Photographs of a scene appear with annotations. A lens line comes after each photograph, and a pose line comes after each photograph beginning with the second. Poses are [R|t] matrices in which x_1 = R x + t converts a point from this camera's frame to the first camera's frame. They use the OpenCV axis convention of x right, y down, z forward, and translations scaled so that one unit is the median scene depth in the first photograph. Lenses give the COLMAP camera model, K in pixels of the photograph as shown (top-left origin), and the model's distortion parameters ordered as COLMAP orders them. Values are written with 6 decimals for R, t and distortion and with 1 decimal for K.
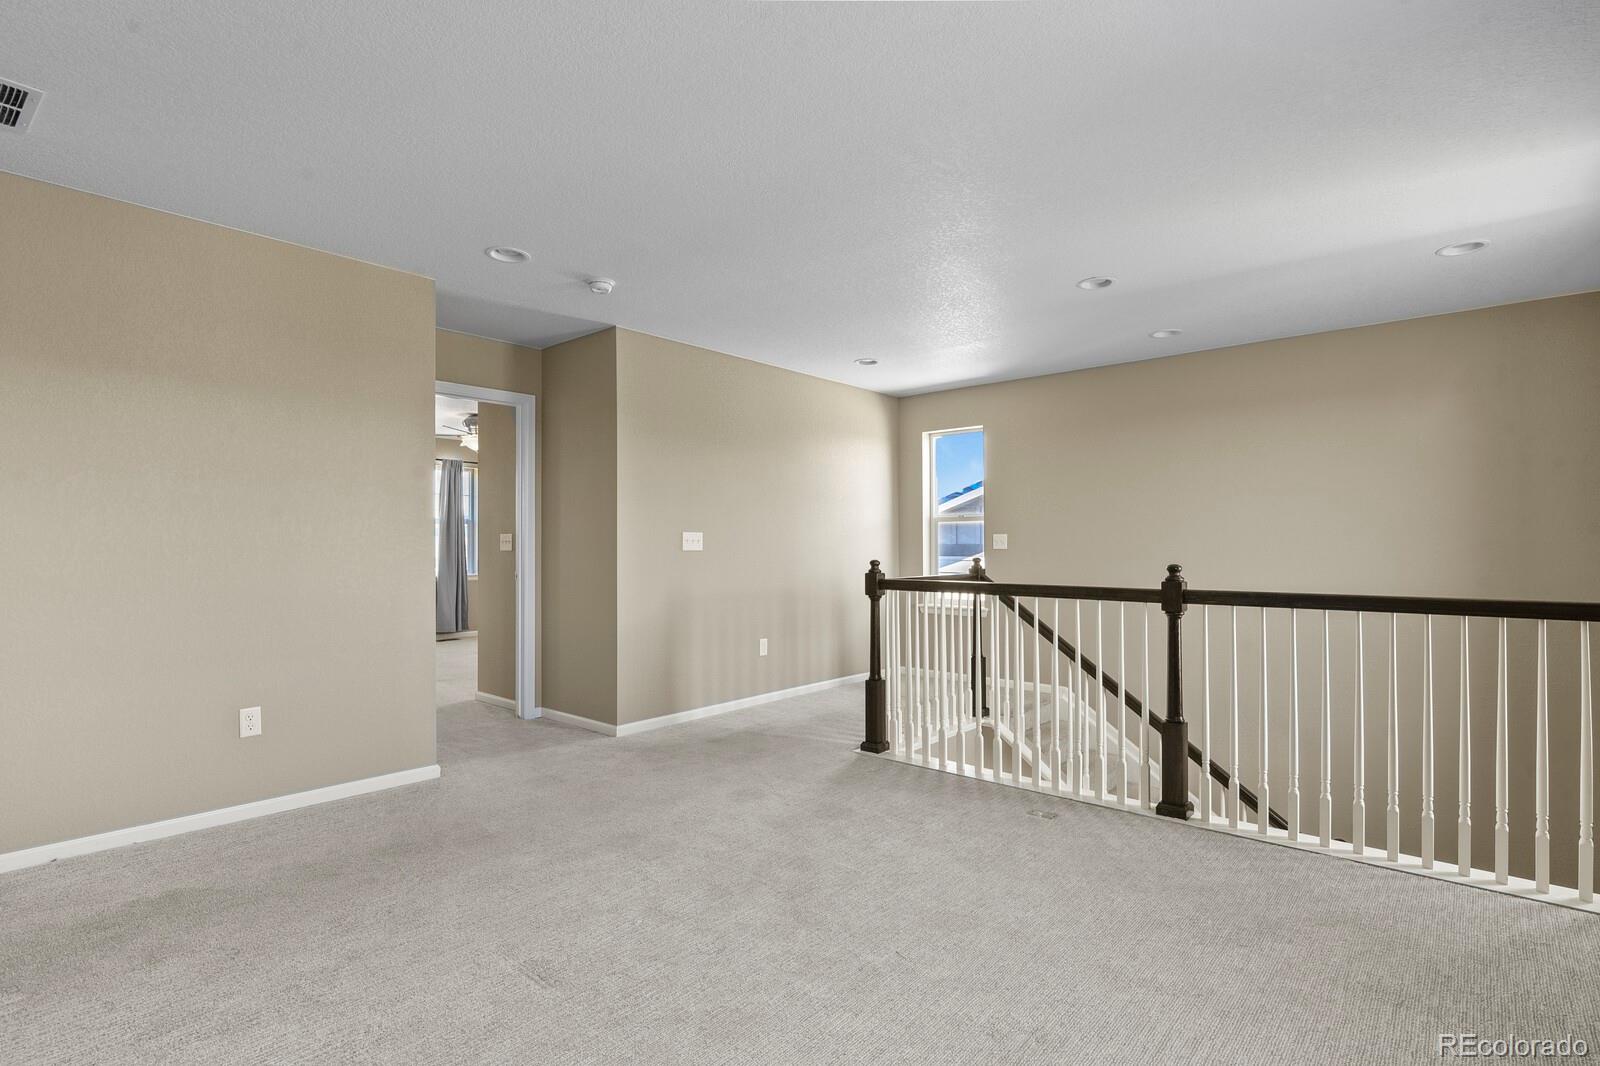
lens RADIAL K [[775.1, 0, 803.3], [0, 775.1, 540.0], [0, 0, 1]] dist [0.001701, -0.008225]
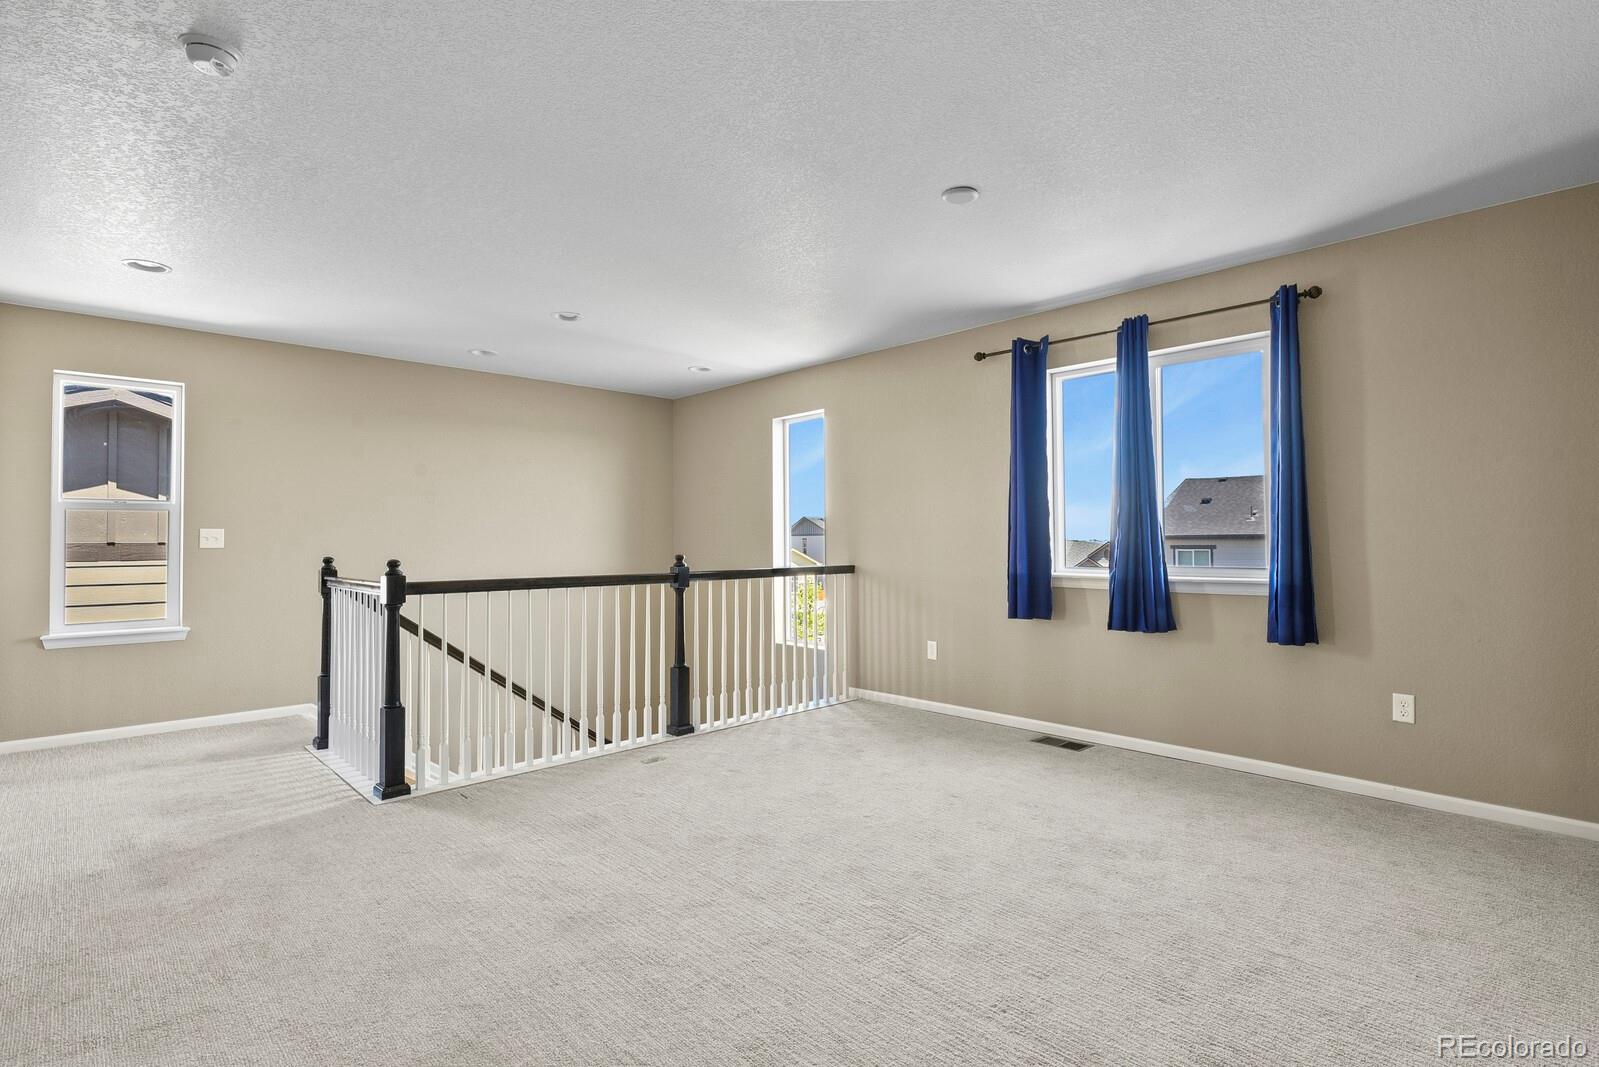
lens RADIAL K [[774.6, 0, 802.8], [0, 774.6, 540.5], [0, 0, 1]] dist [0.001701, -0.008225]
pose [[0.092980, -0.009254, 0.995625, -0.847284], [0.000526, 0.999957, 0.009245, -0.006109], [-0.995668, -0.000335, 0.092981, 0.613448]]
